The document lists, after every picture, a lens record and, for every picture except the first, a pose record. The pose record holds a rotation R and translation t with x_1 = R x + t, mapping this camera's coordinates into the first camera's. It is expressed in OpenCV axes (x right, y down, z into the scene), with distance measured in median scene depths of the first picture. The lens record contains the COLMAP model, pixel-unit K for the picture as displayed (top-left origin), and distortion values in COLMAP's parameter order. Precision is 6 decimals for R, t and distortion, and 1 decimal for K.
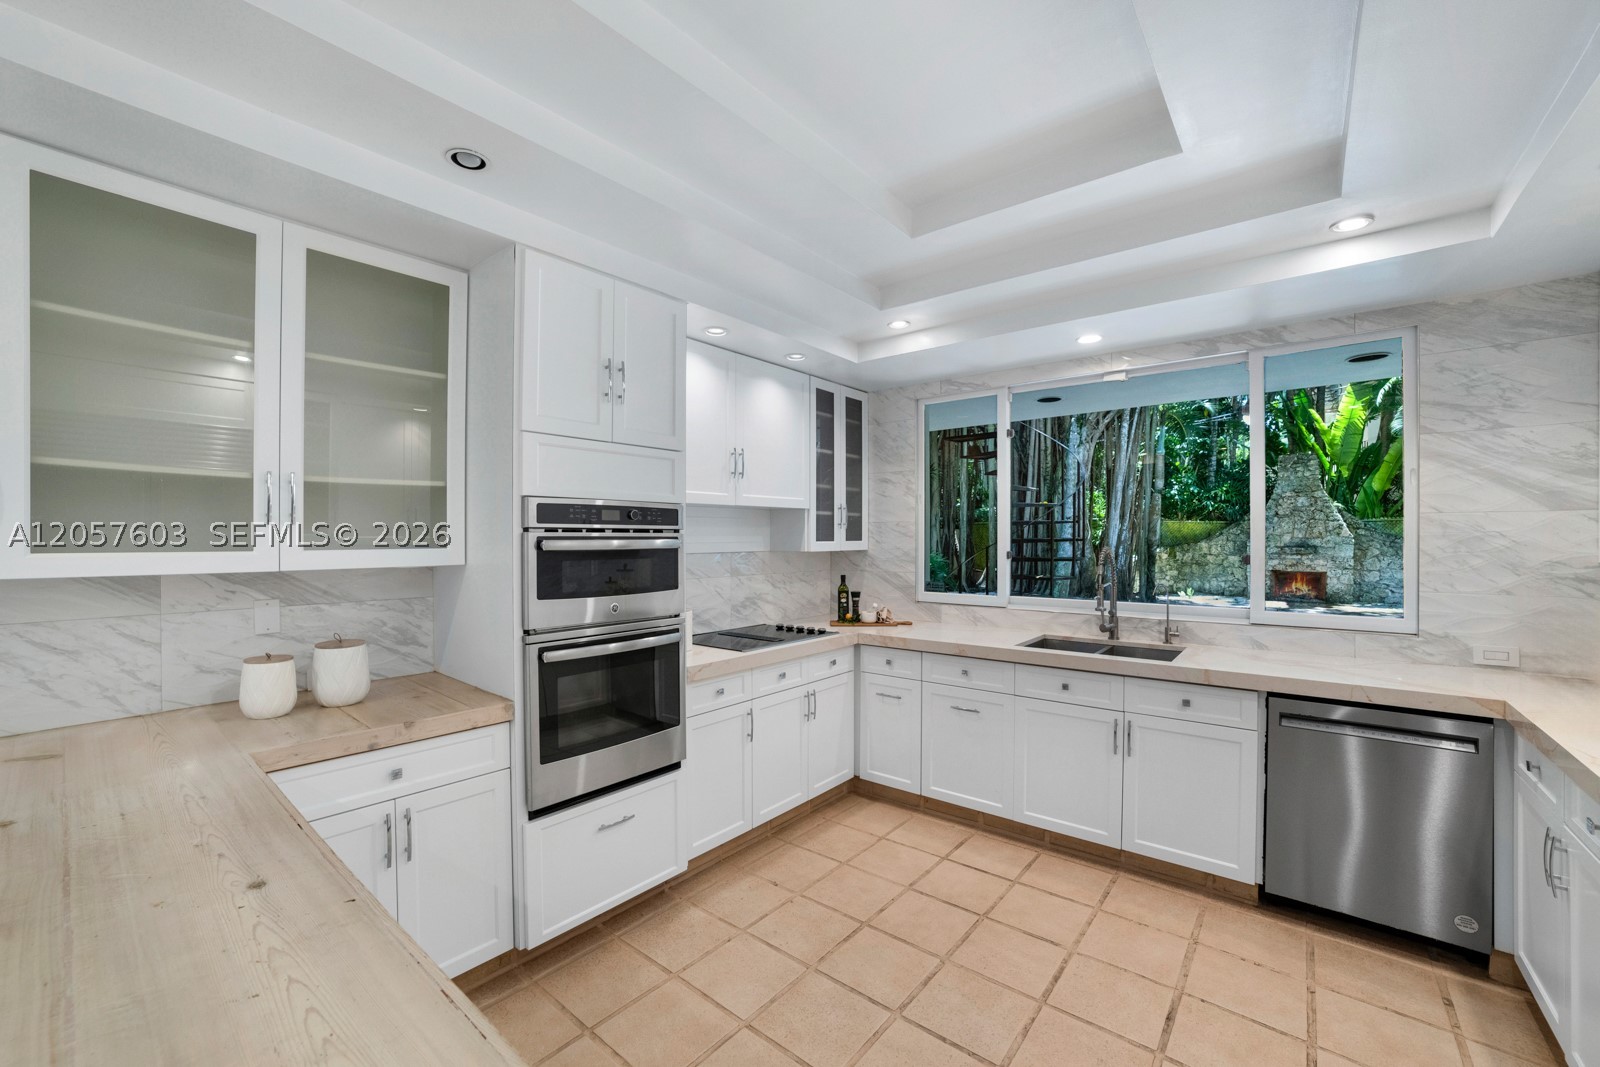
lens RADIAL K [[643.0, 0, 785.0], [0, 643.0, 537.1], [0, 0, 1]] dist [-0.067286, 0.025876]
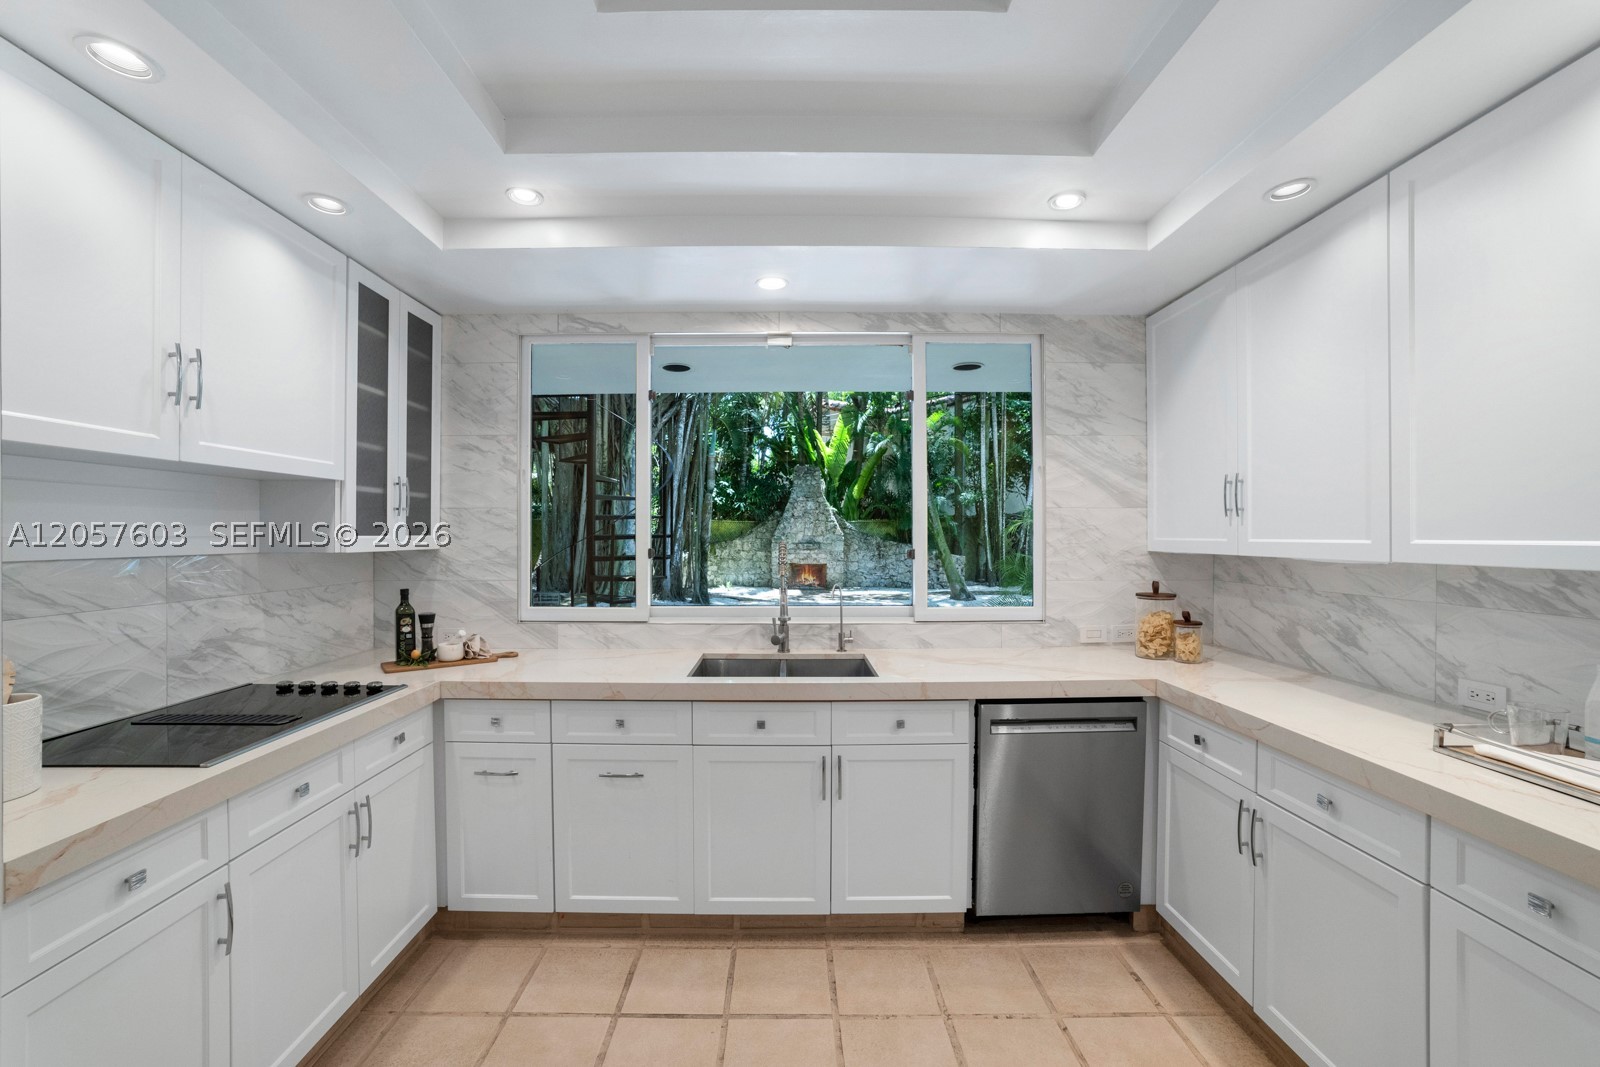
lens RADIAL K [[643.0, 0, 785.0], [0, 643.0, 537.1], [0, 0, 1]] dist [-0.067286, 0.025876]
pose [[0.763909, -0.000691, 0.645324, -0.026290], [-0.000421, 0.999999, 0.001569, 0.007698], [-0.645324, -0.001471, 0.763907, 0.327041]]
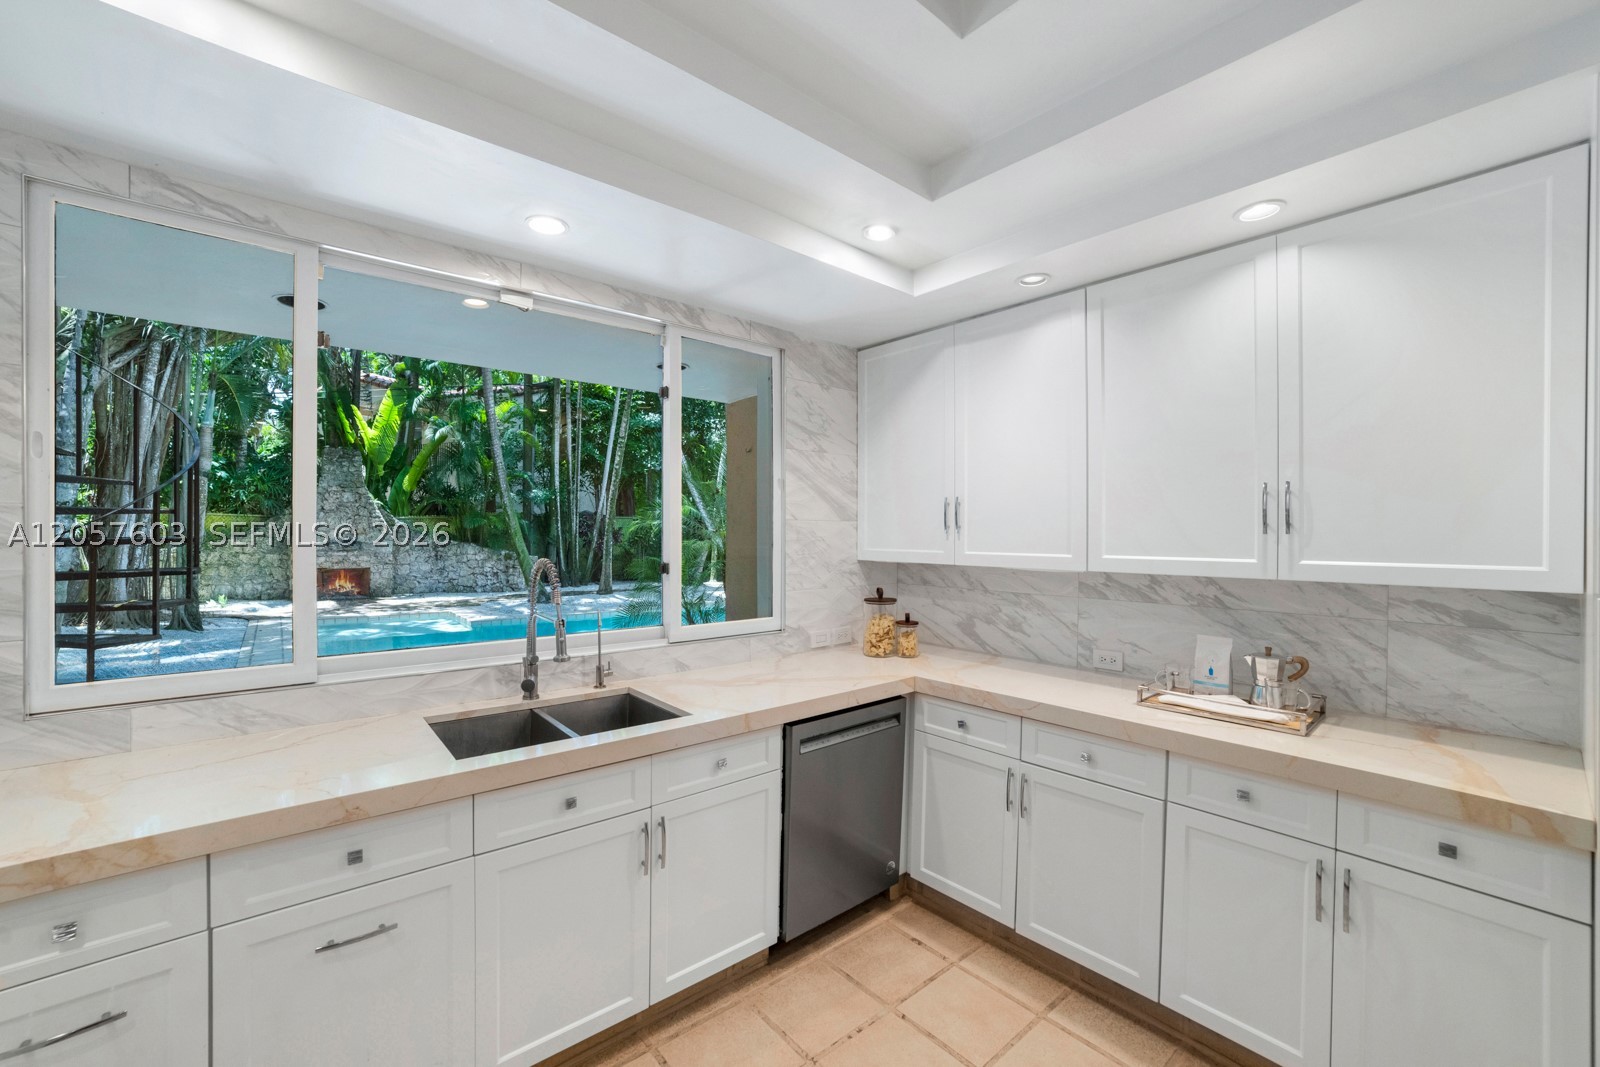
lens RADIAL K [[643.8, 0, 780.7], [0, 643.8, 537.1], [0, 0, 1]] dist [-0.073052, 0.023986]
pose [[0.177775, -0.003903, 0.984063, -0.077044], [-0.005387, 0.999973, 0.004940, -0.010053], [-0.984056, -0.006179, 0.177749, 0.589969]]
